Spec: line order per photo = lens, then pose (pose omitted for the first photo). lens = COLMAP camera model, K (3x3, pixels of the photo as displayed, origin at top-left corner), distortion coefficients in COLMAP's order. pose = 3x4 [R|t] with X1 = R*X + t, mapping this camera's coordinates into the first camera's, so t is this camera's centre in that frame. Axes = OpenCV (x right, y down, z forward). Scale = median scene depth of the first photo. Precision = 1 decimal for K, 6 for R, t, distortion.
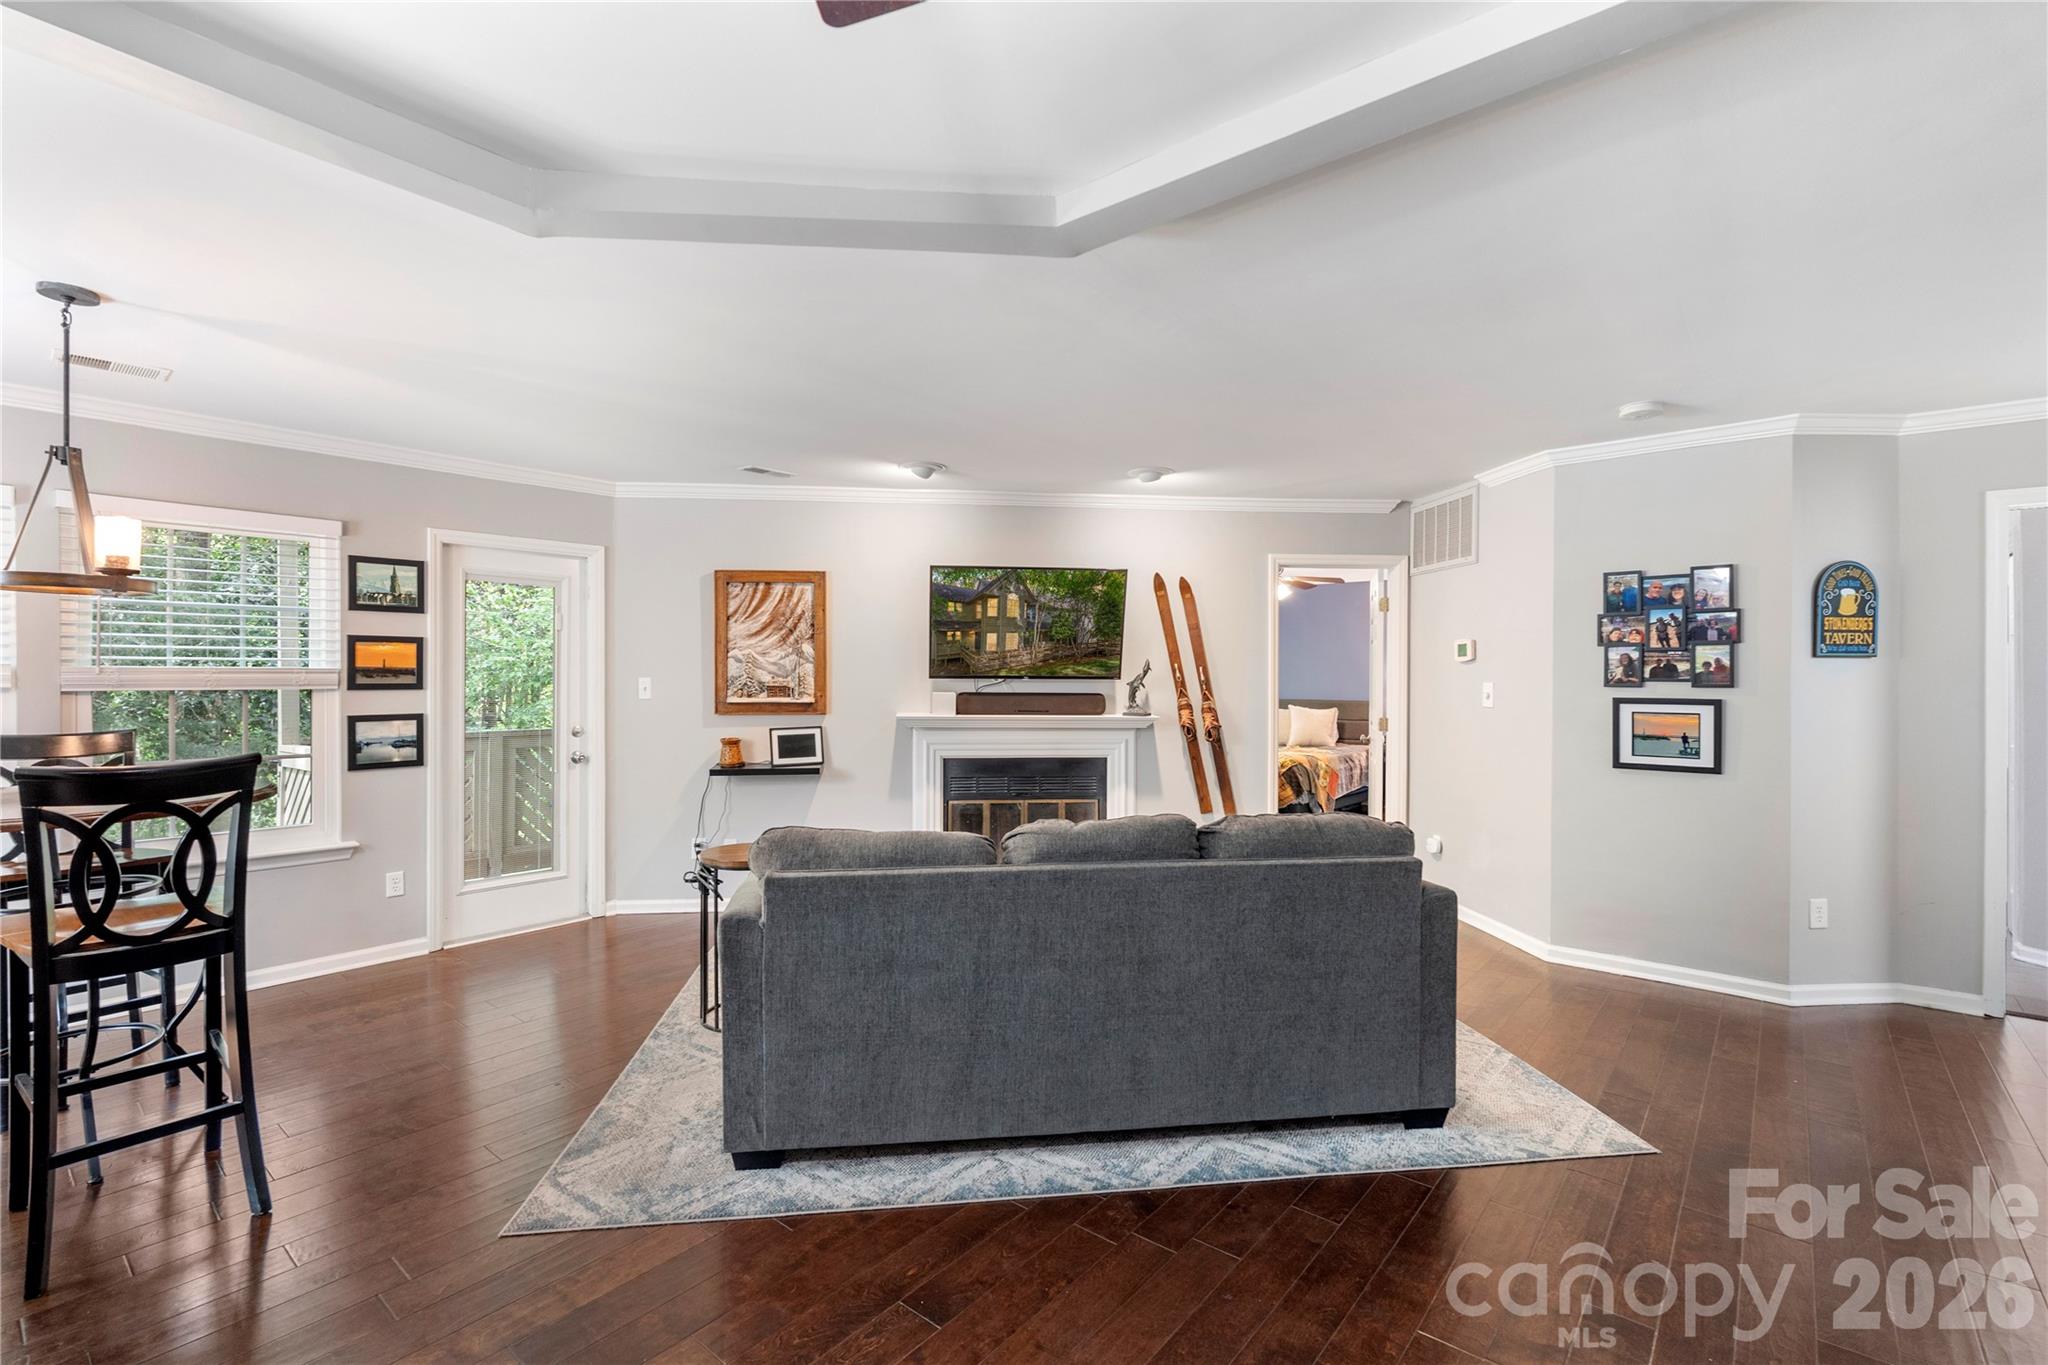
lens RADIAL K [[929.5, 0, 1022.6], [0, 929.5, 679.2], [0, 0, 1]] dist [-0.004744, 0.000246]
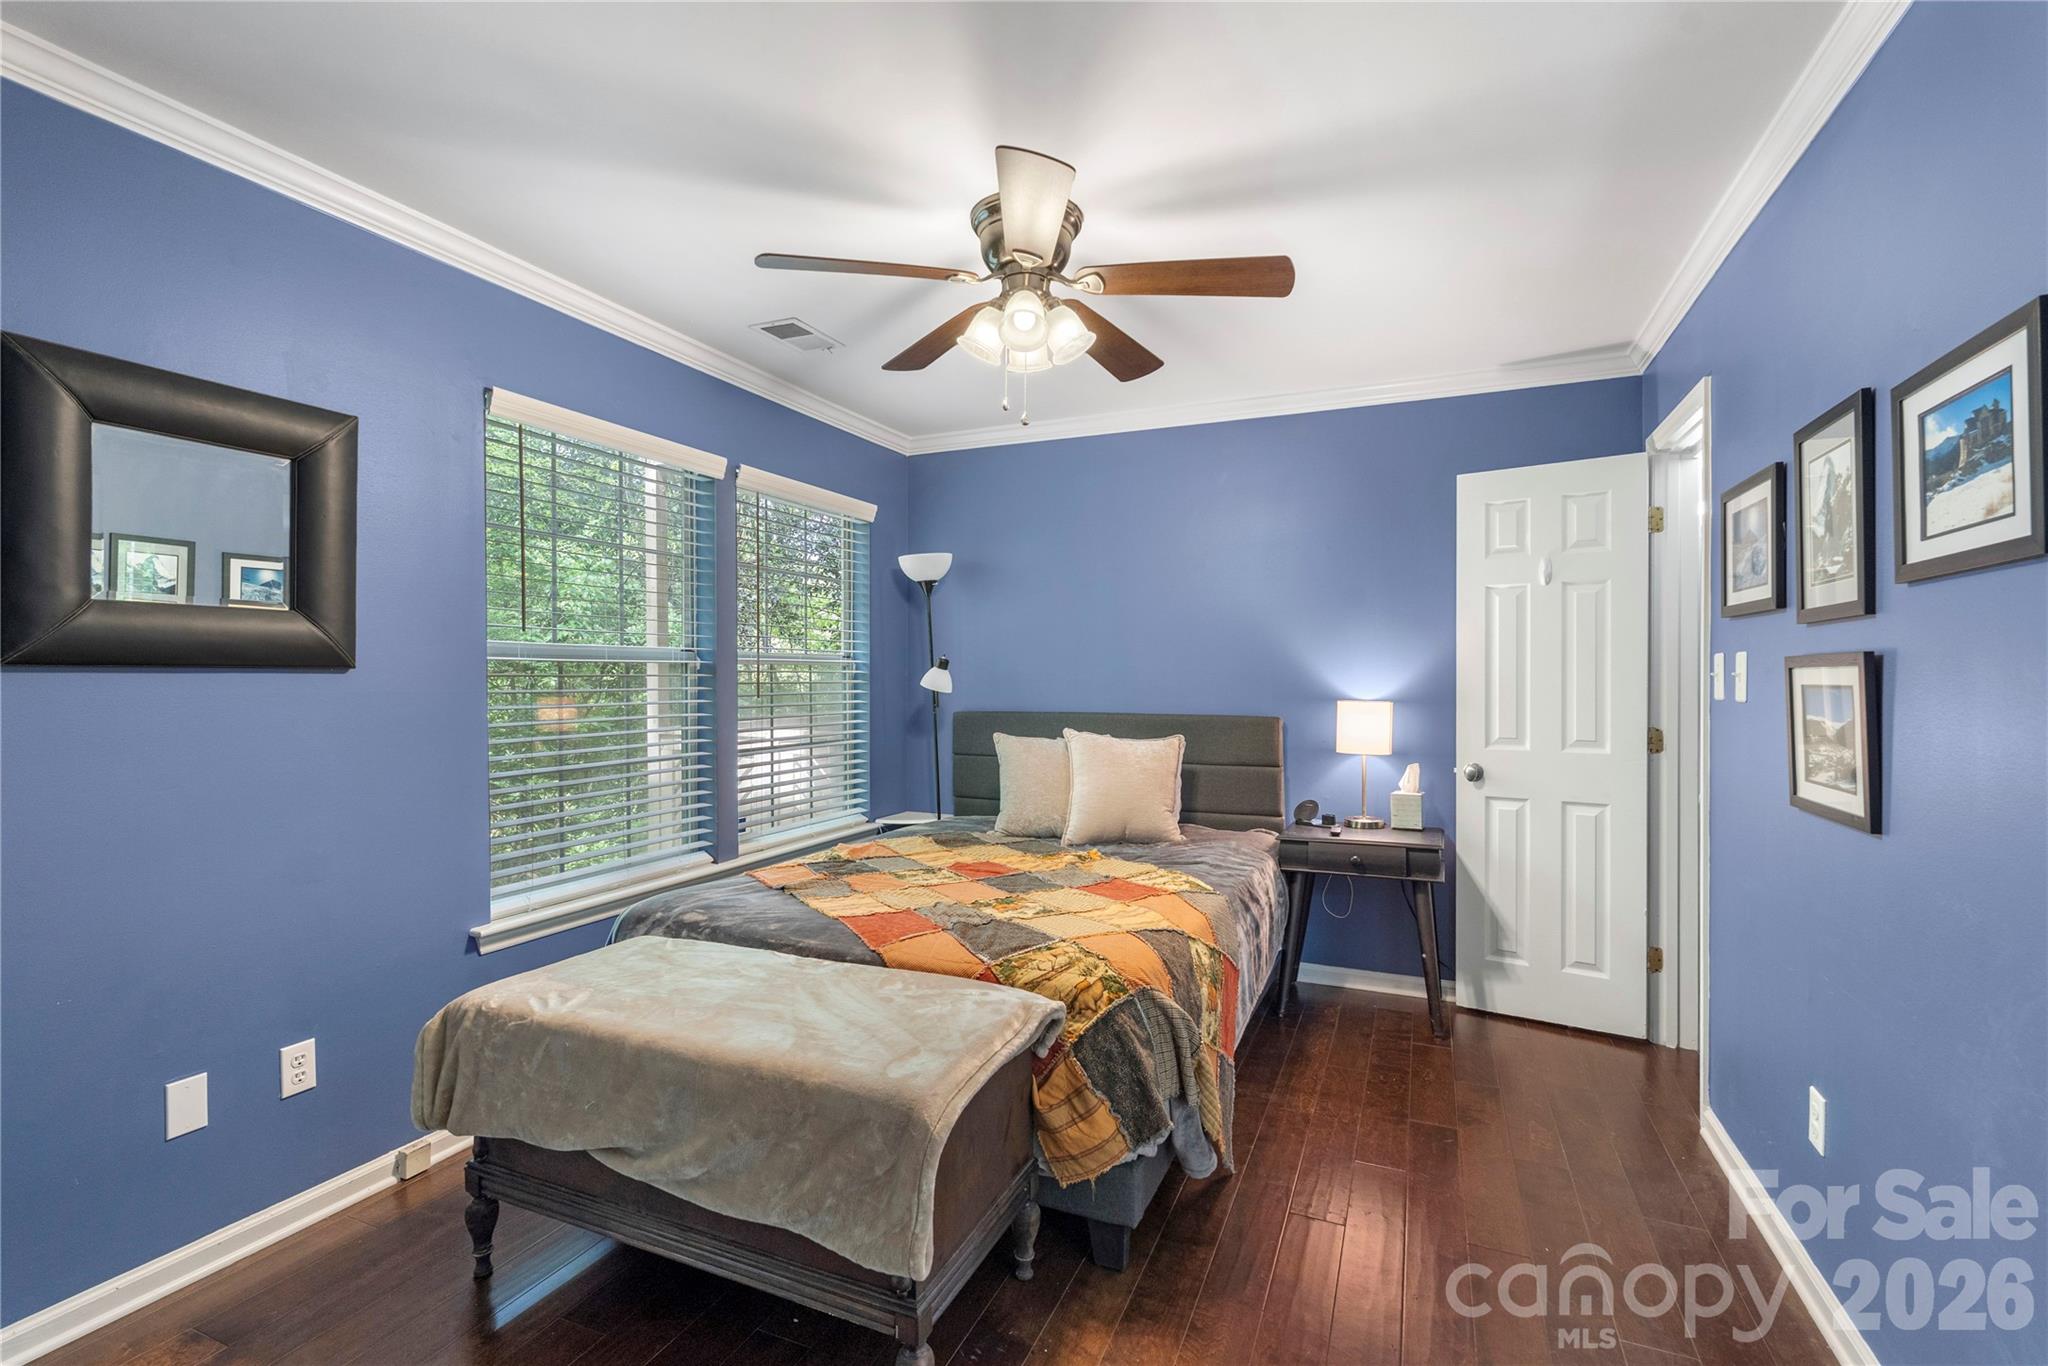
lens RADIAL K [[906.0, 0, 1029.4], [0, 906.0, 682.5], [0, 0, 1]] dist [-0.006520, 0.000132]
pose [[0.960436, -0.001880, 0.278496, 0.363947], [0.000735, 0.999991, 0.004217, 0.016539], [-0.278501, -0.003845, 0.960428, 1.389940]]
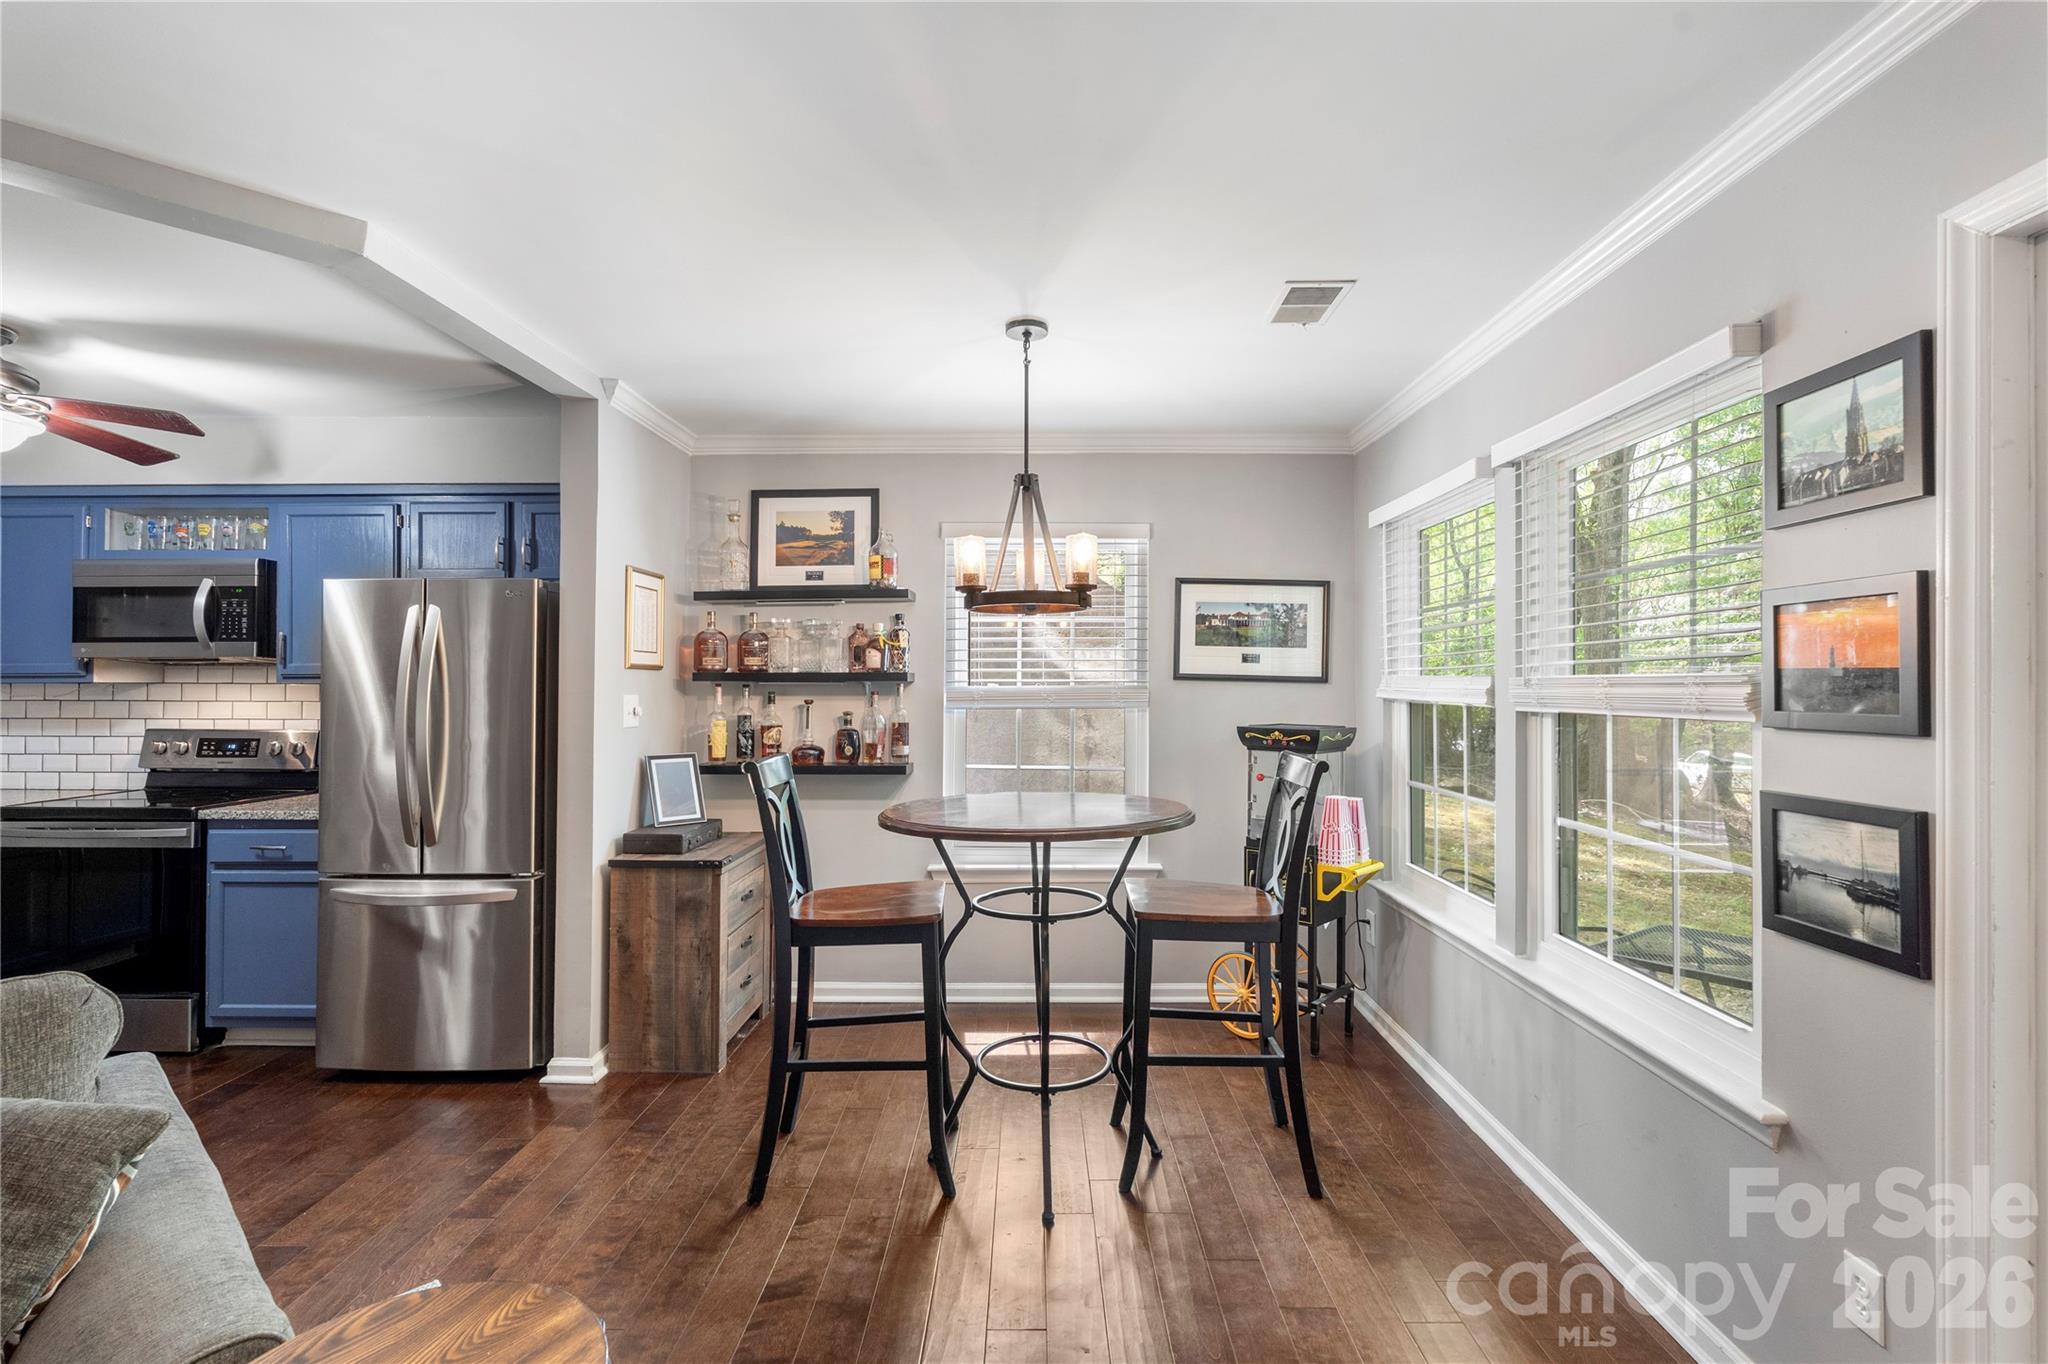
lens RADIAL K [[901.6, 0, 1027.0], [0, 901.6, 673.9], [0, 0, 1]] dist [-0.002350, -0.000102]
pose [[-0.771339, -0.009441, -0.636354, -0.219073], [-0.003297, 0.999936, -0.010839, -0.006012], [0.636416, -0.006263, -0.771321, 1.053554]]
